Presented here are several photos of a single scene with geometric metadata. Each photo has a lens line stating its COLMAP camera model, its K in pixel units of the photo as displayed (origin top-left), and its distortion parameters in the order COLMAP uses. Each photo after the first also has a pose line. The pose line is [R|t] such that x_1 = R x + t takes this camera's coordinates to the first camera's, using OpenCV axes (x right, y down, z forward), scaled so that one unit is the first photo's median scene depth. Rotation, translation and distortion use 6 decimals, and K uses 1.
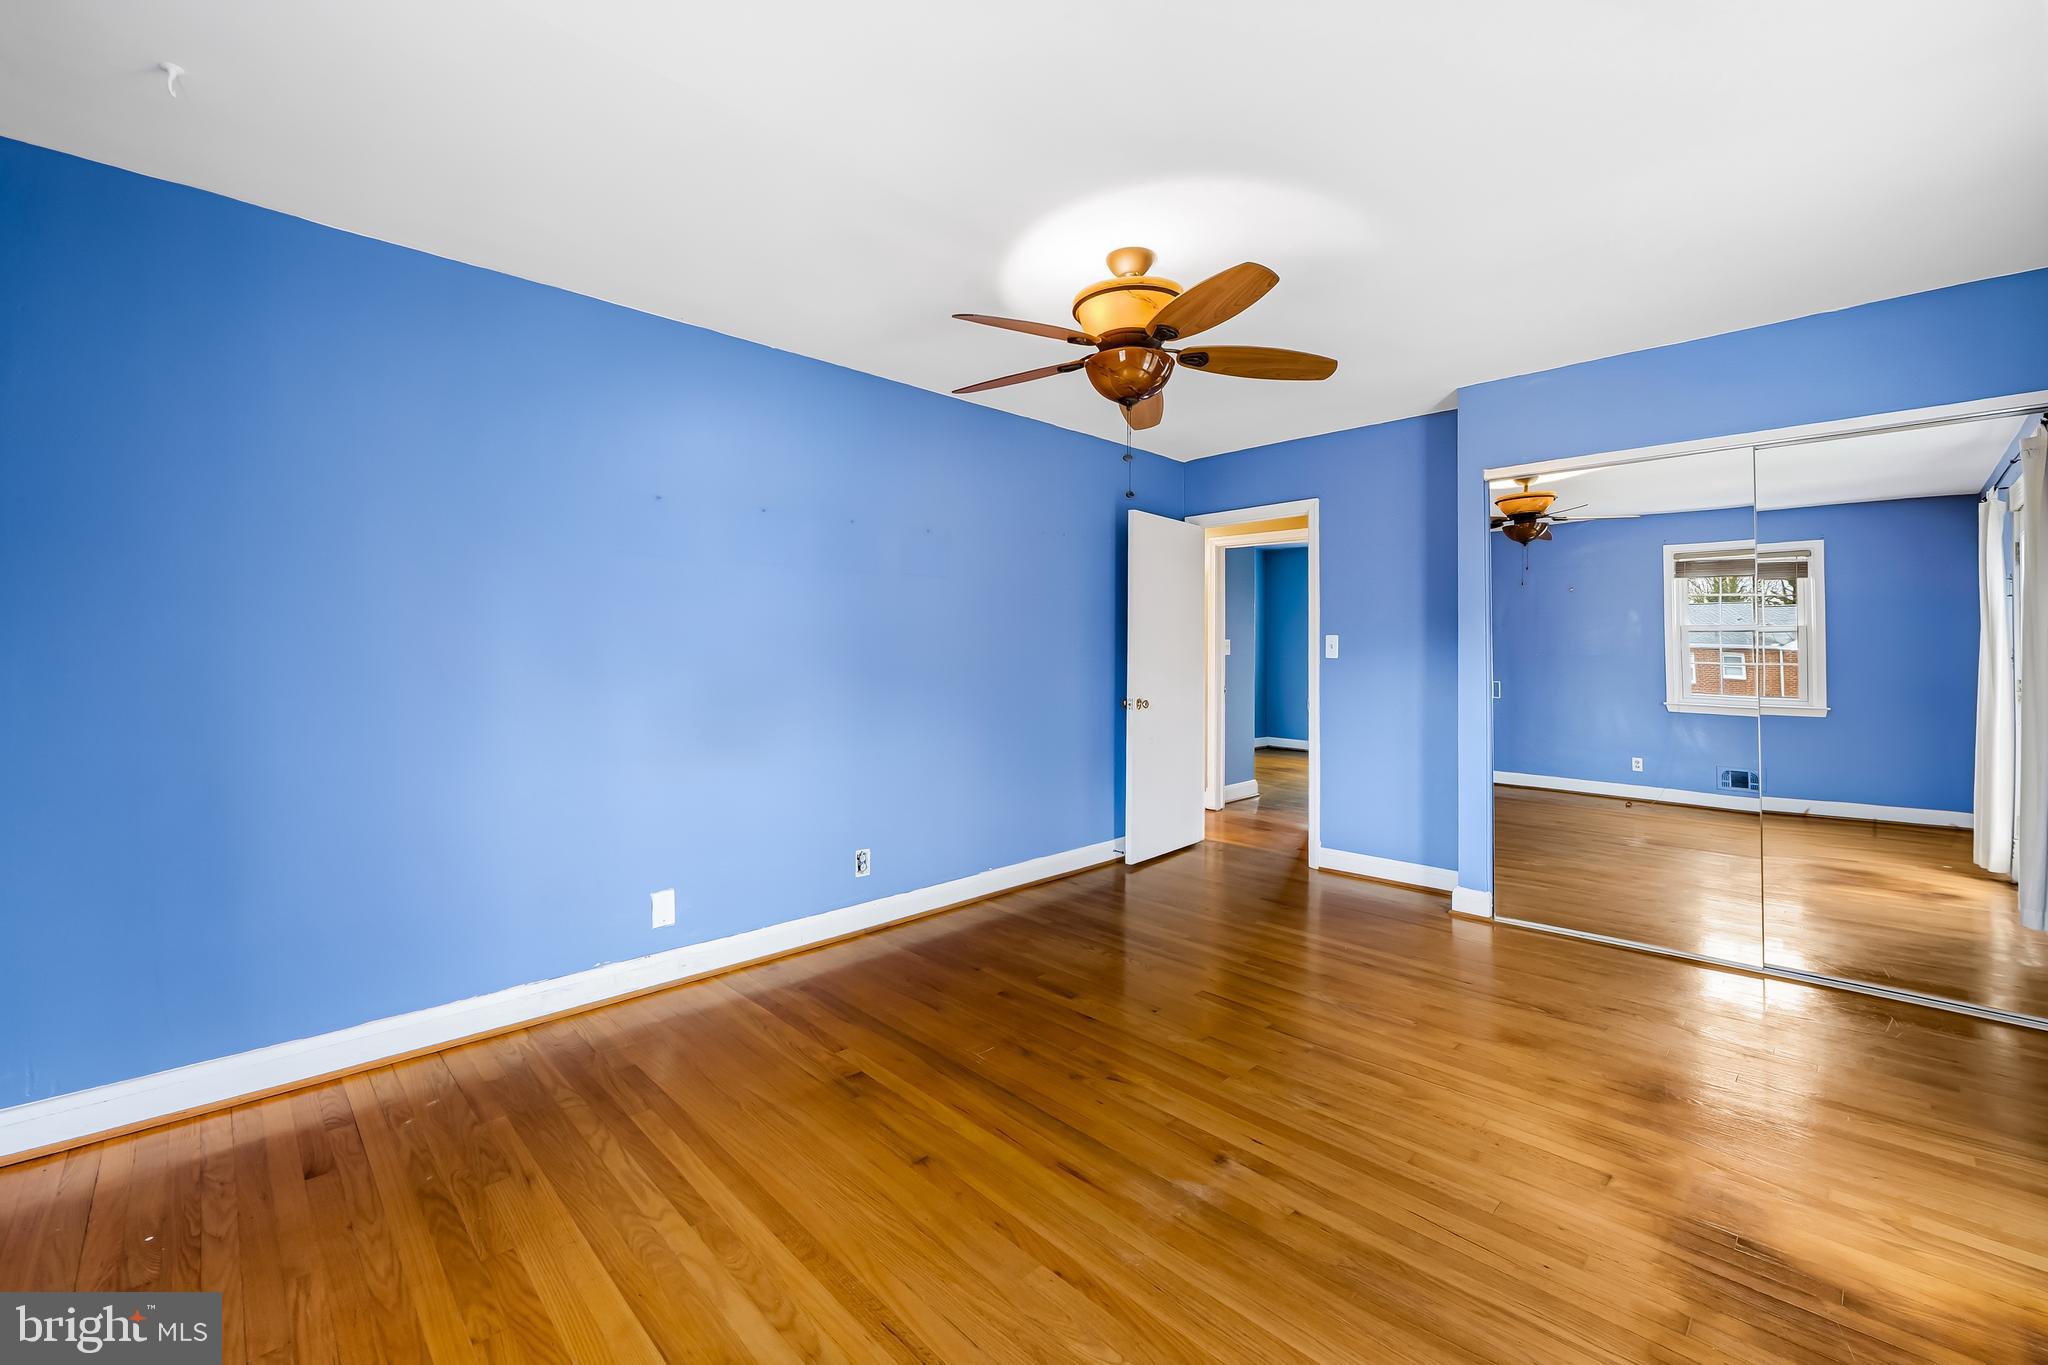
lens RADIAL K [[835.7, 0, 1024.0], [0, 835.7, 682.5], [0, 0, 1]] dist [-0.000975, -0.000112]
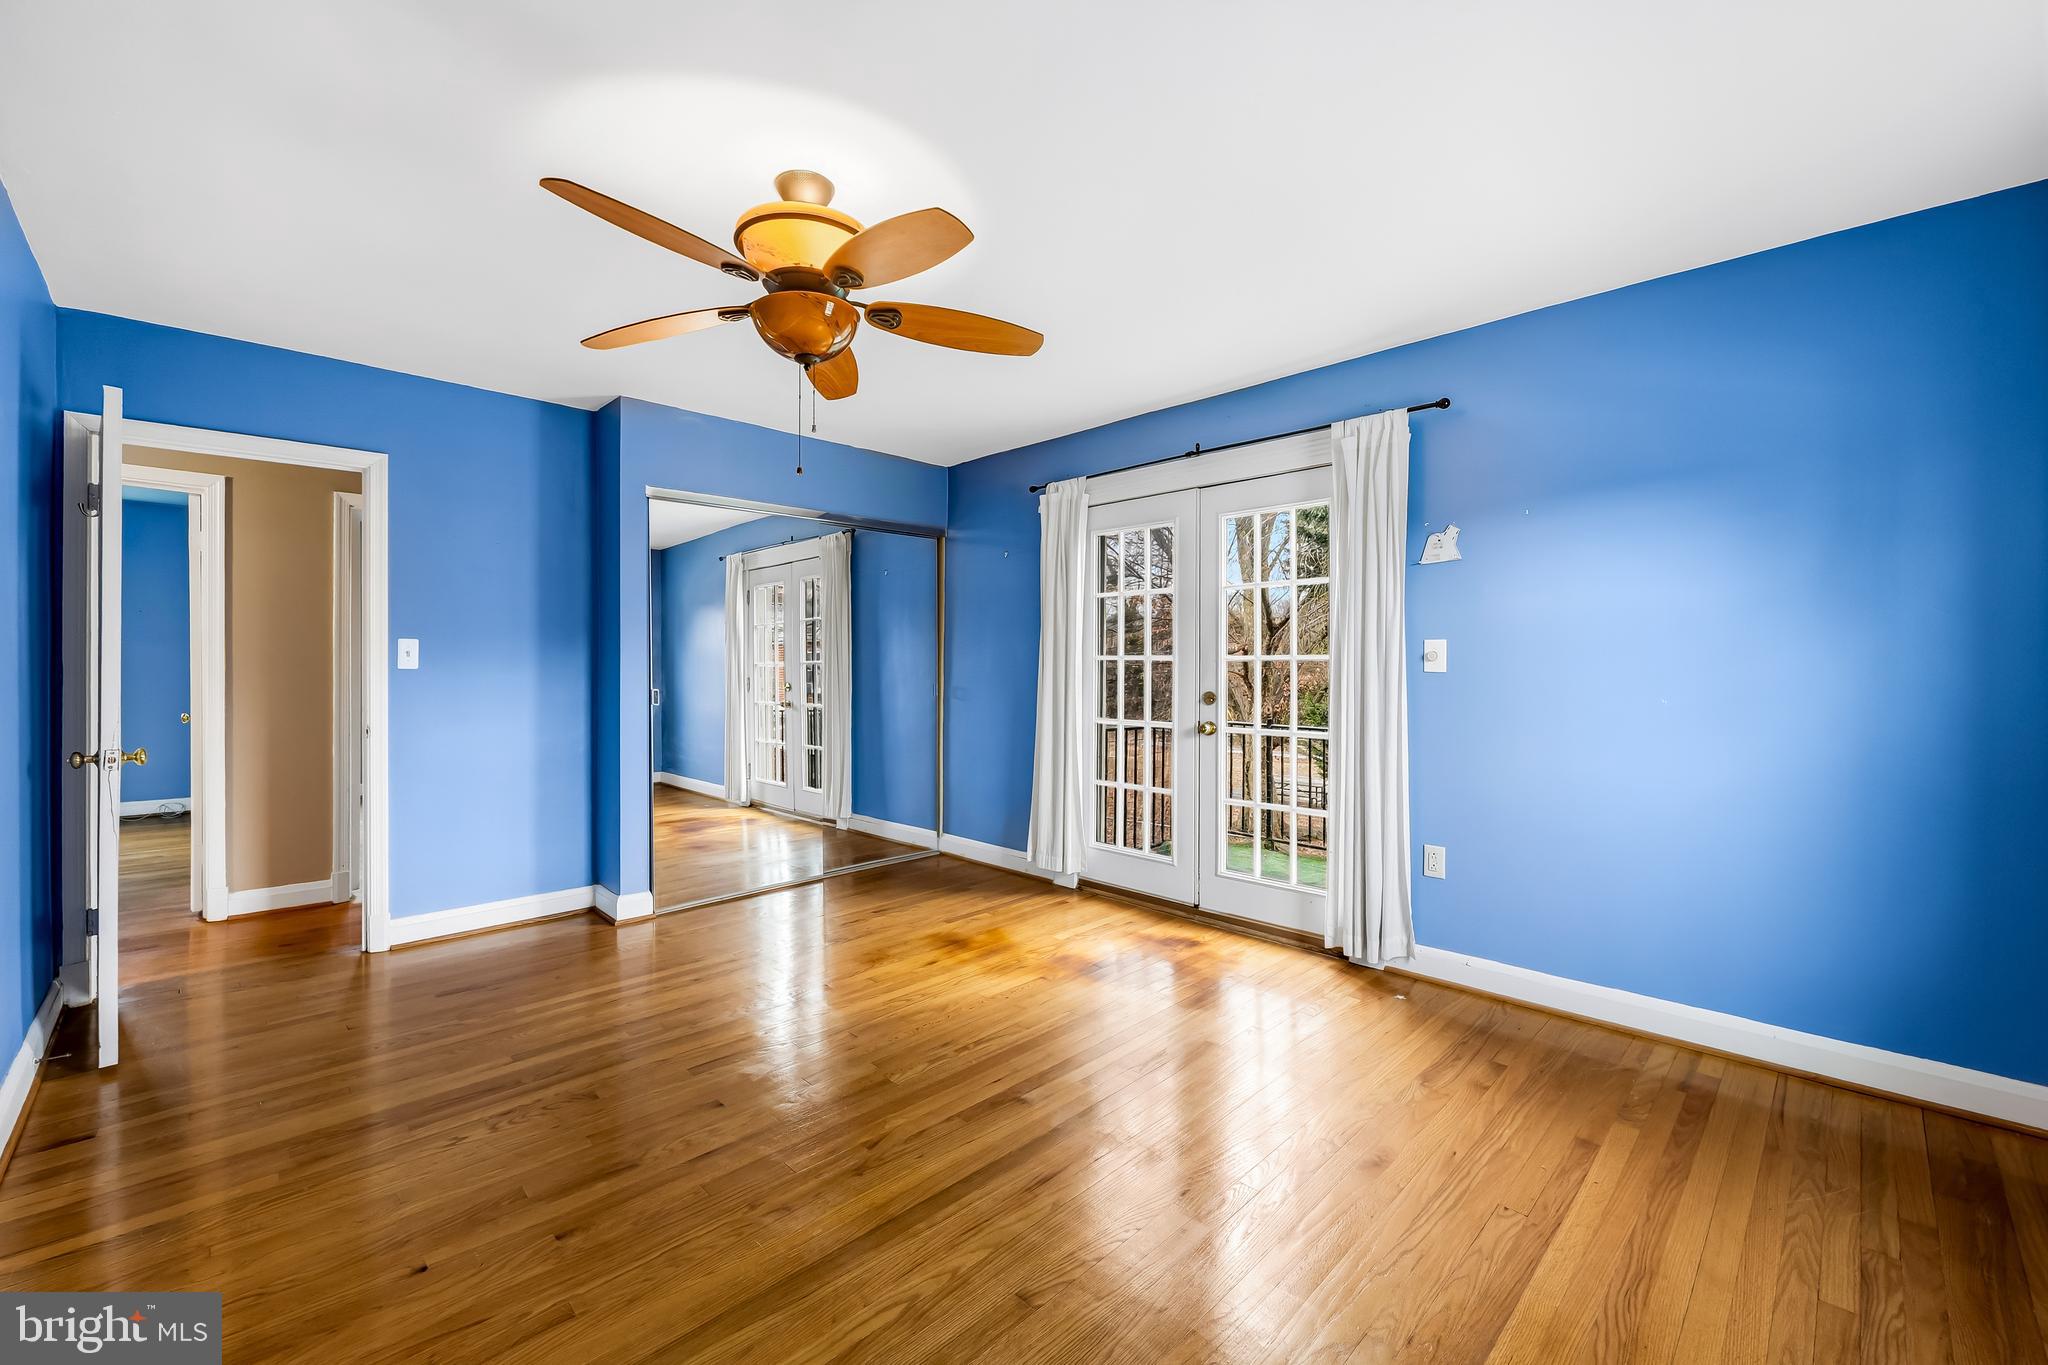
lens RADIAL K [[828.2, 0, 1022.4], [0, 828.2, 668.1], [0, 0, 1]] dist [-0.002586, -0.000167]
pose [[0.001562, -0.005015, 0.999986, -0.724906], [0.036568, 0.999319, 0.004955, -0.023601], [-0.999330, 0.036560, 0.001745, 0.786588]]
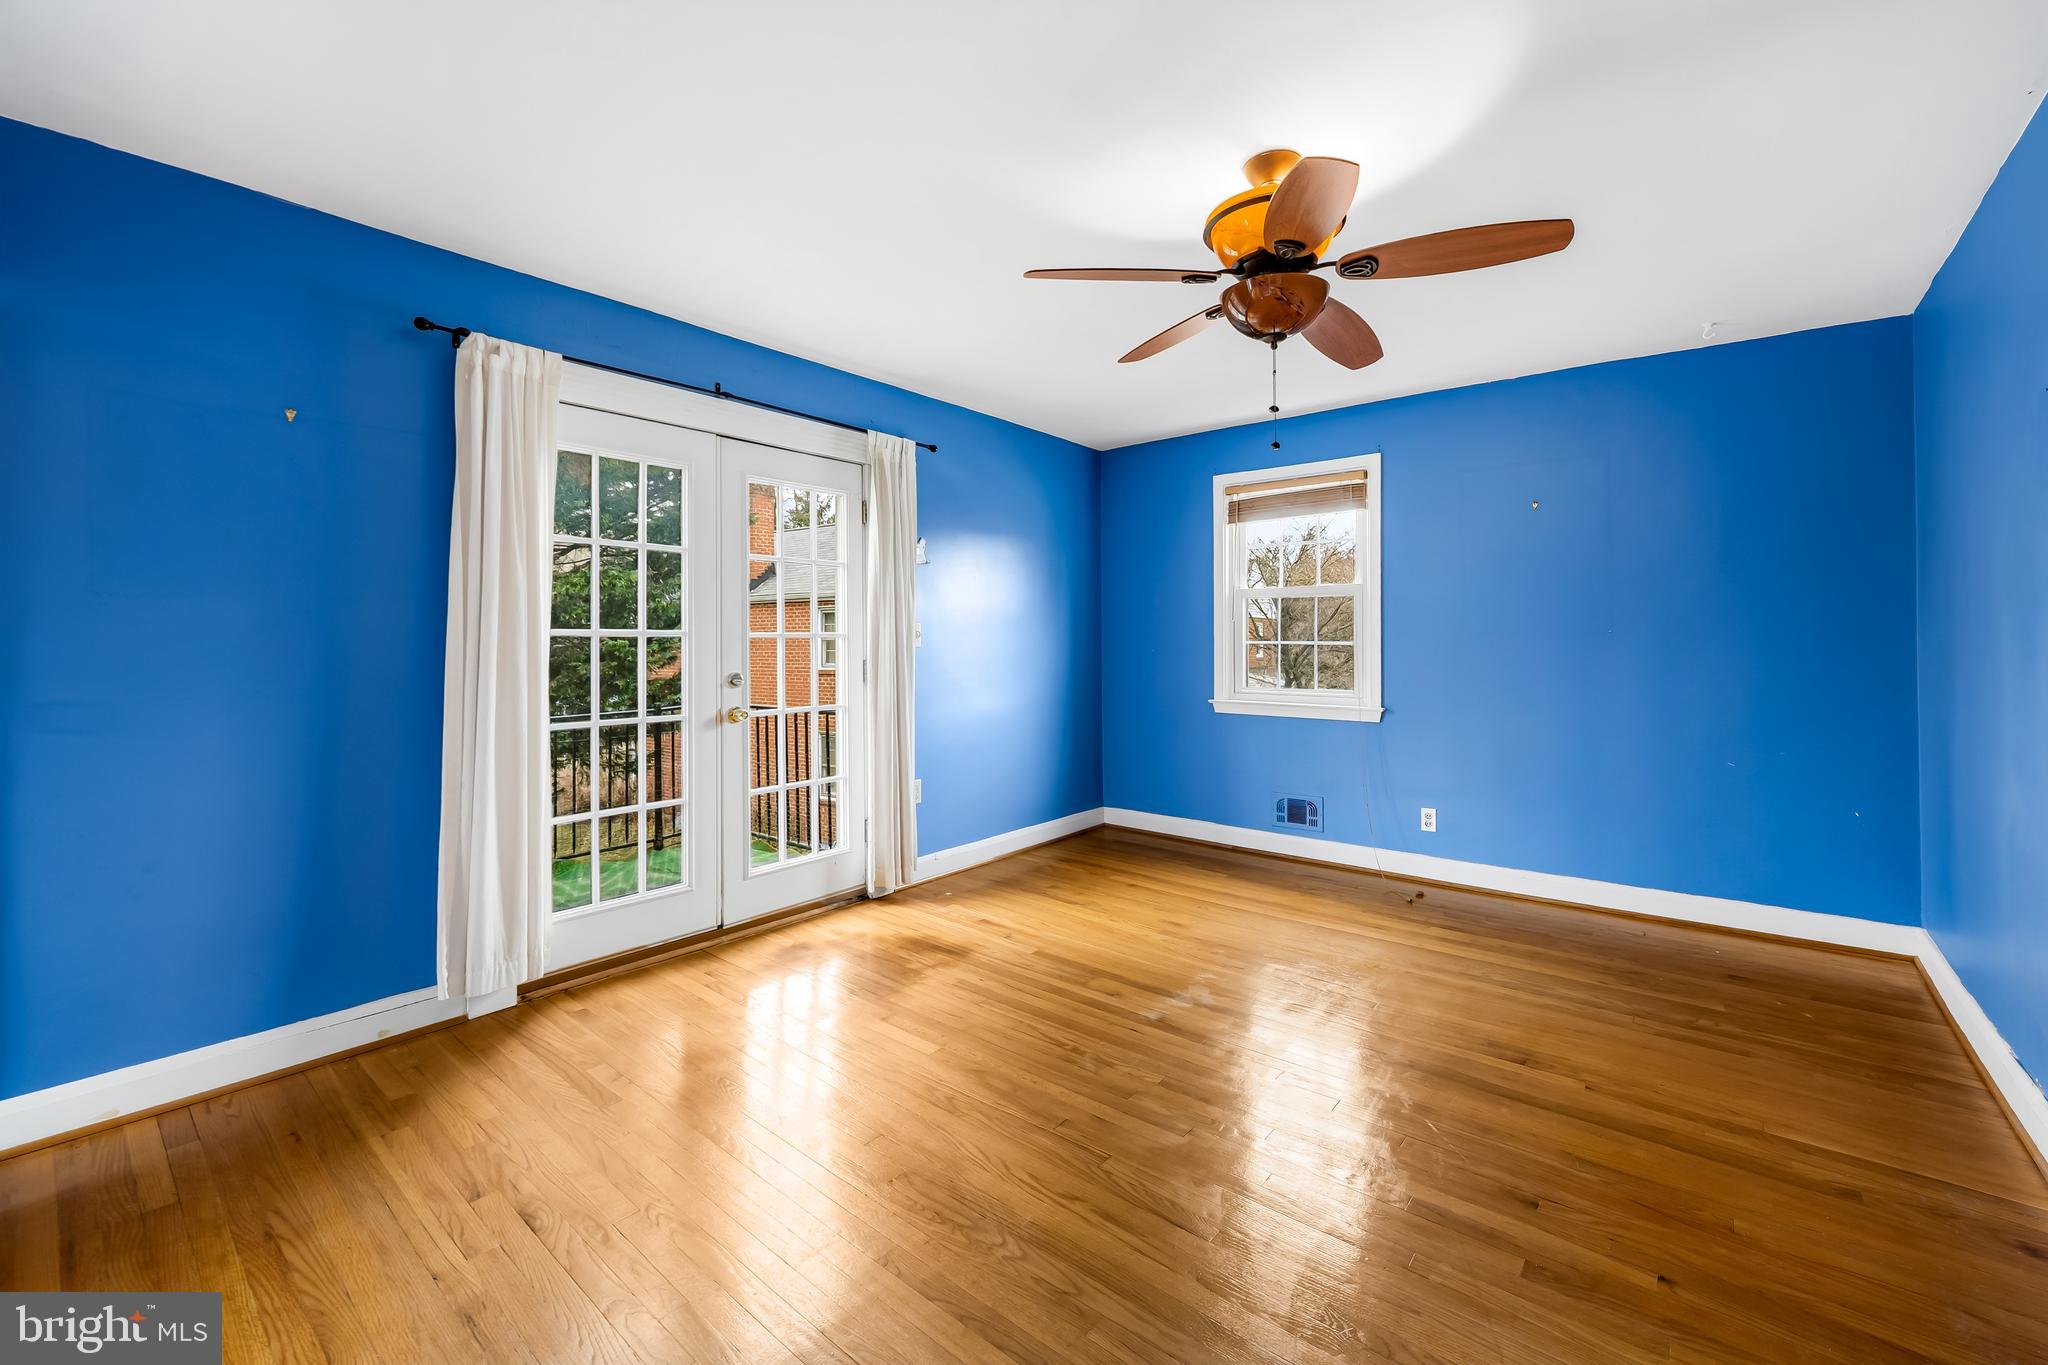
lens RADIAL K [[836.6, 0, 1036.6], [0, 836.6, 640.6], [0, 0, 1]] dist [0.000292, 0.000067]
pose [[-0.993956, -0.001074, -0.109775, 0.468123], [-0.005191, 0.999293, 0.037226, -0.064746], [0.109658, 0.037571, -0.993259, 1.839771]]
